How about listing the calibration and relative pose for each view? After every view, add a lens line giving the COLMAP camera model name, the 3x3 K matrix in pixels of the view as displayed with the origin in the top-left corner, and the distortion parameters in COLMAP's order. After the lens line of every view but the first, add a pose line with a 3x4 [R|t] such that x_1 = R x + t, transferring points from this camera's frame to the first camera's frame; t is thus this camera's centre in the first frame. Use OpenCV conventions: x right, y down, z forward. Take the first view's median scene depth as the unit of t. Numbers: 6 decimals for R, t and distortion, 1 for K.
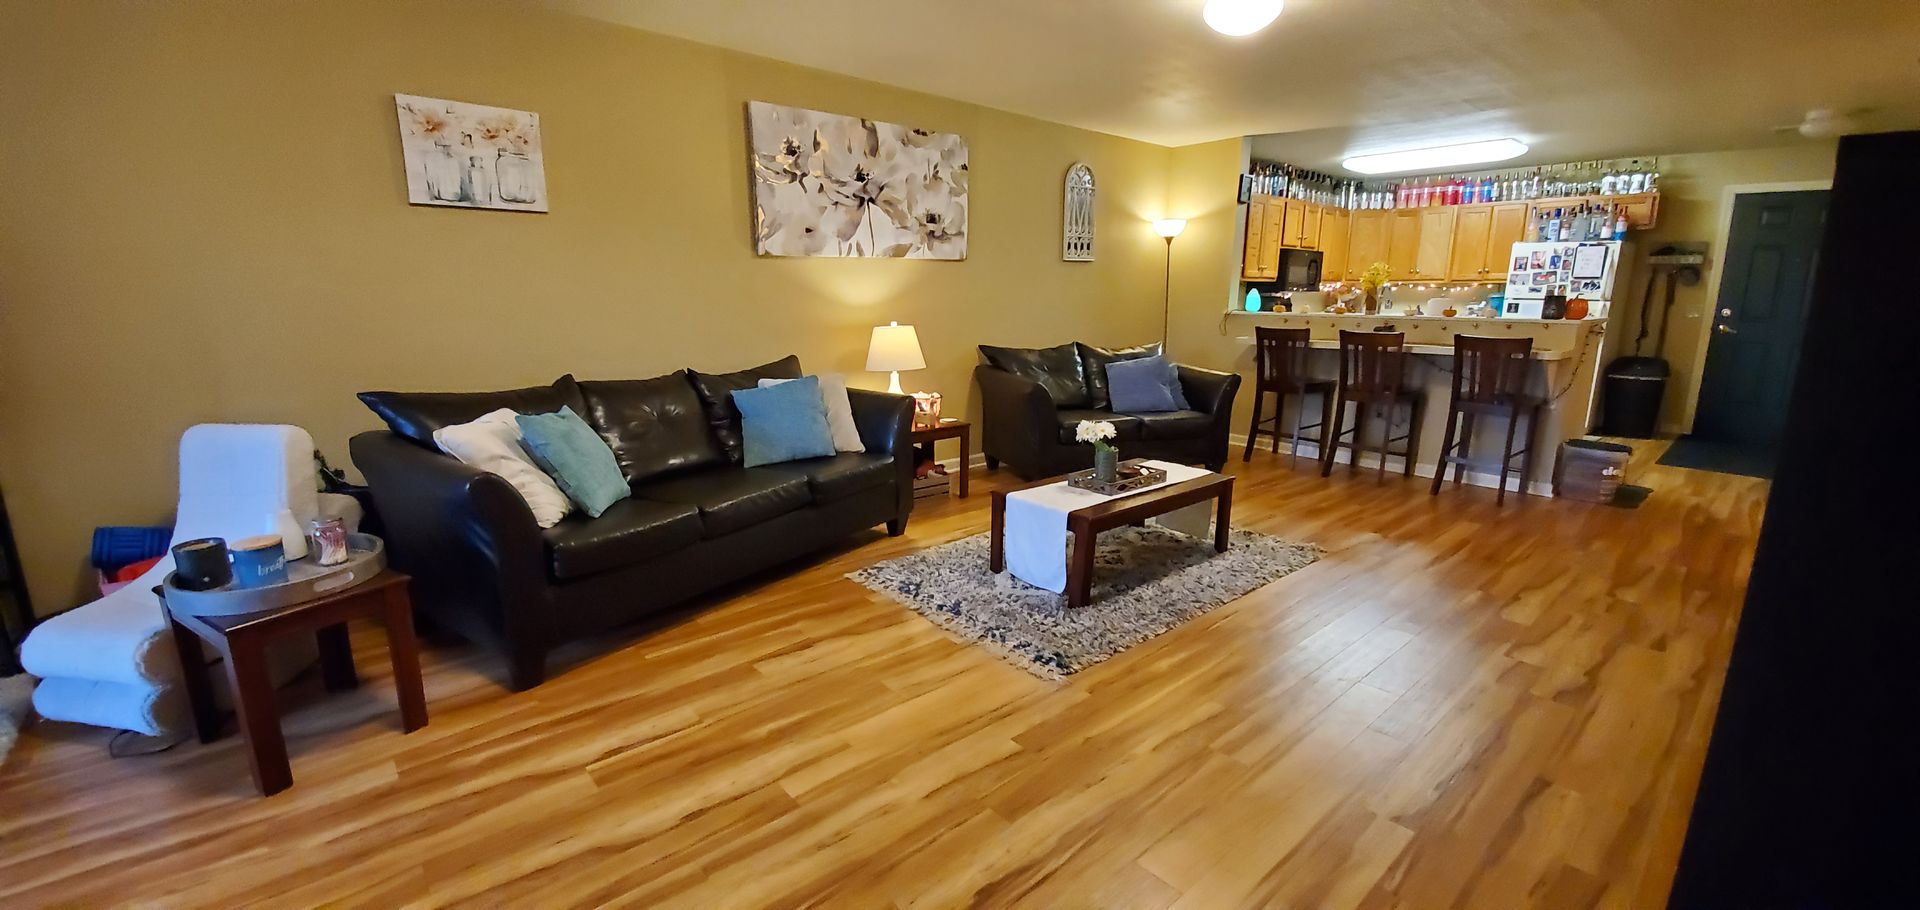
lens RADIAL K [[760.5, 0, 950.9], [0, 760.5, 456.1], [0, 0, 1]] dist [0.012163, -0.016993]
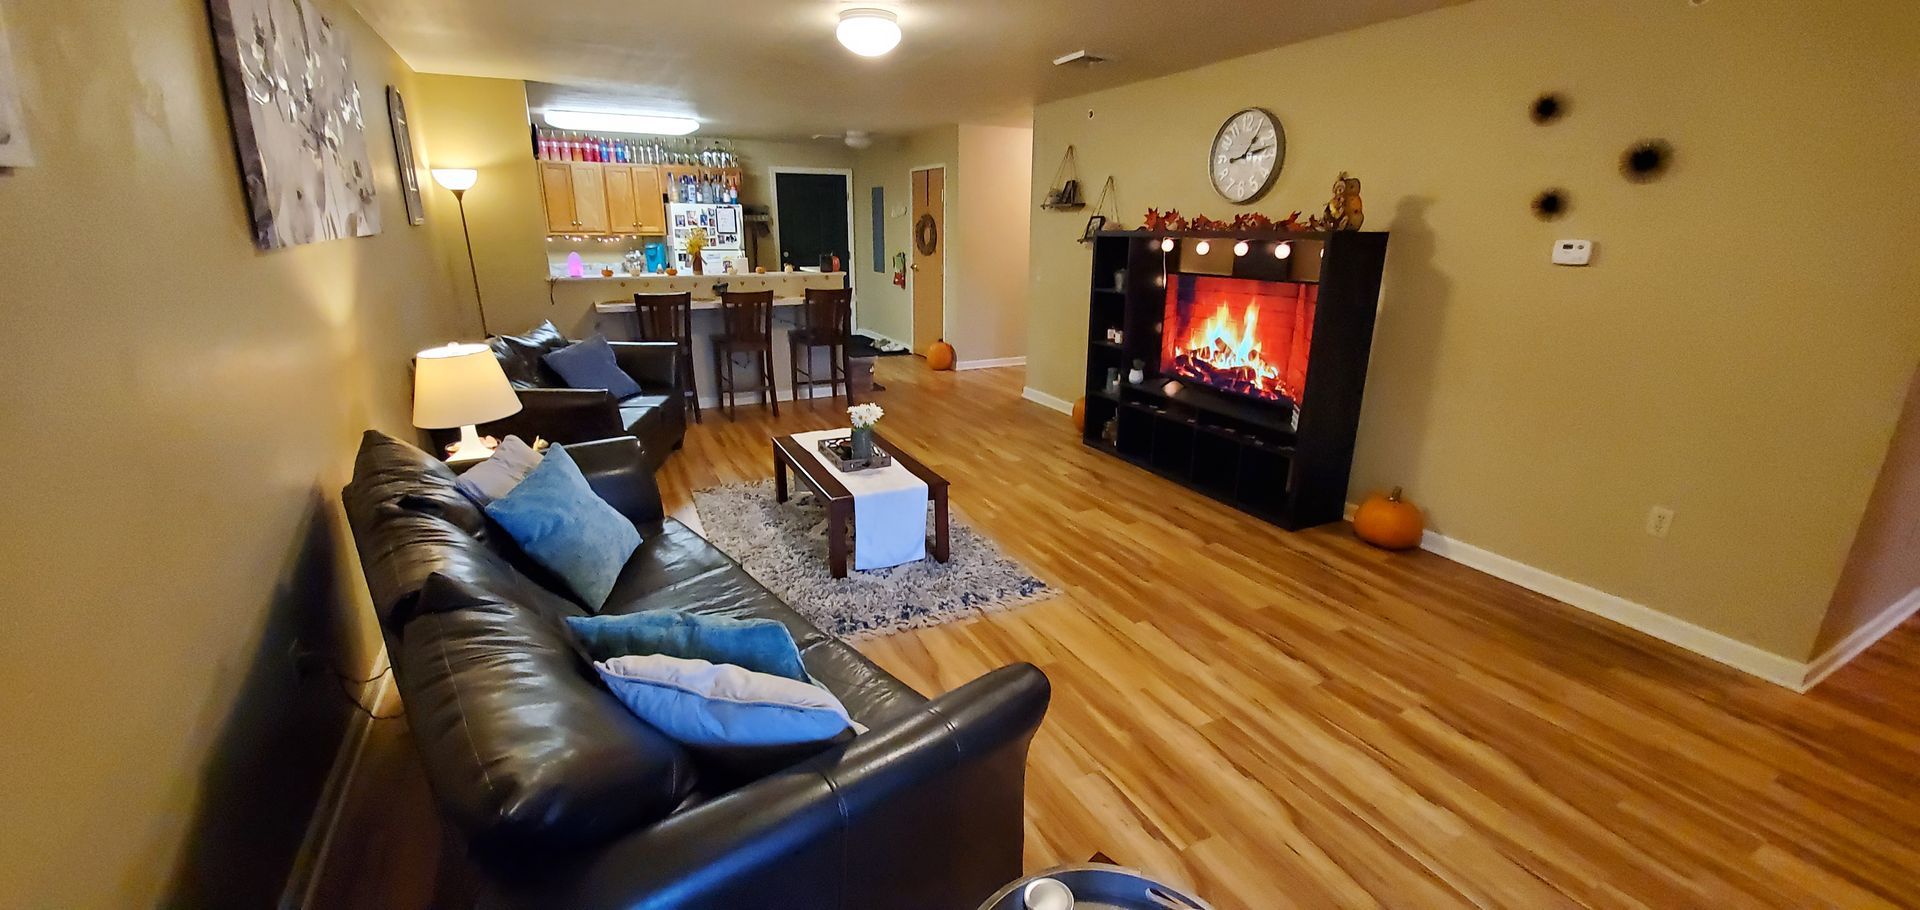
lens RADIAL K [[760.5, 0, 950.9], [0, 760.5, 456.1], [0, 0, 1]] dist [0.012163, -0.016993]
pose [[0.240959, -0.286181, 0.927383, -0.427864], [0.196051, 0.950192, 0.242281, -0.114653], [-0.950528, 0.123434, 0.285064, 0.311999]]
